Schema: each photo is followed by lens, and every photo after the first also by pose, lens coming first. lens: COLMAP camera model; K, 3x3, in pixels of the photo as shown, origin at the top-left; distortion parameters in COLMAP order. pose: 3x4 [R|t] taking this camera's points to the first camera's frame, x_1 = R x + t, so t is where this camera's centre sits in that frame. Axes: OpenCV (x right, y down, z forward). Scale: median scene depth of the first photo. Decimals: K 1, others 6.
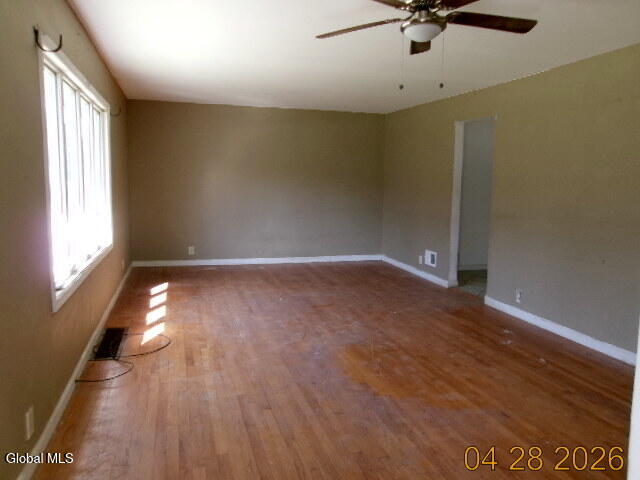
lens RADIAL K [[493.9, 0, 319.9], [0, 493.9, 236.6], [0, 0, 1]] dist [-0.046743, 0.081365]
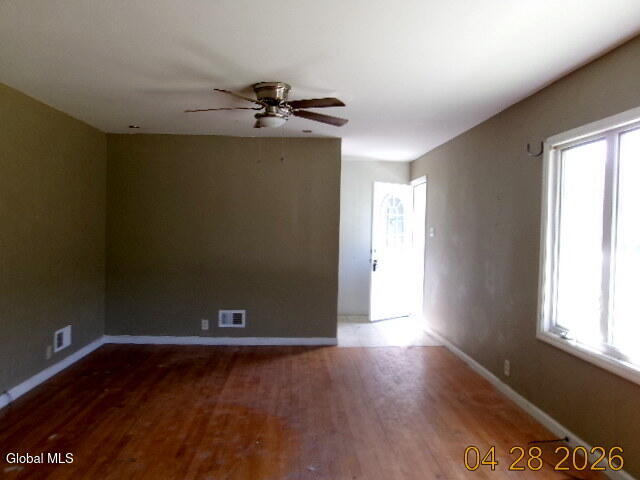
lens RADIAL K [[493.9, 0, 319.9], [0, 493.9, 236.6], [0, 0, 1]] dist [-0.046743, 0.081365]
pose [[-0.971615, -0.037594, 0.233563, -0.173033], [-0.005687, 0.990719, 0.135809, -0.201626], [-0.236501, 0.130626, -0.962811, 1.630841]]
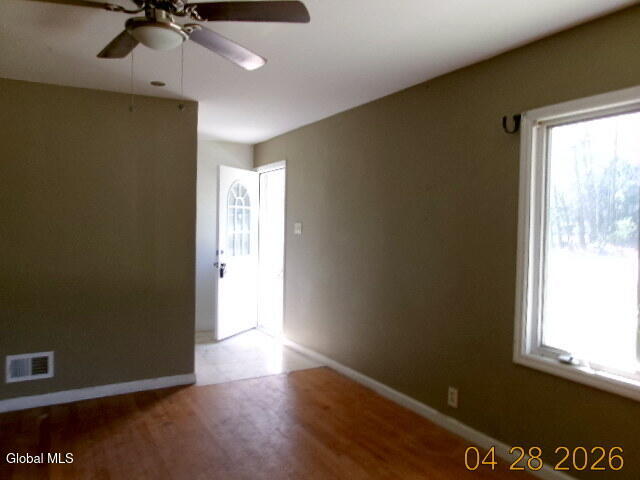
lens RADIAL K [[493.9, 0, 319.9], [0, 493.9, 236.6], [0, 0, 1]] dist [-0.046743, 0.081365]
pose [[-0.976688, -0.023112, -0.213415, 0.079087], [-0.052882, 0.989452, 0.134862, -0.160578], [0.208047, 0.143004, -0.967609, 1.301443]]
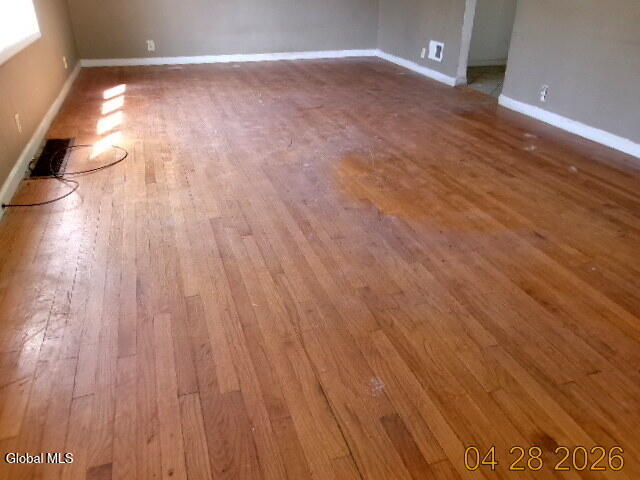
lens RADIAL K [[493.9, 0, 319.9], [0, 493.9, 236.6], [0, 0, 1]] dist [-0.046743, 0.081365]
pose [[0.999353, -0.022511, 0.028034, -0.009173], [0.010423, 0.927635, 0.373343, 0.040294], [-0.034410, -0.372809, 0.927270, 0.185077]]
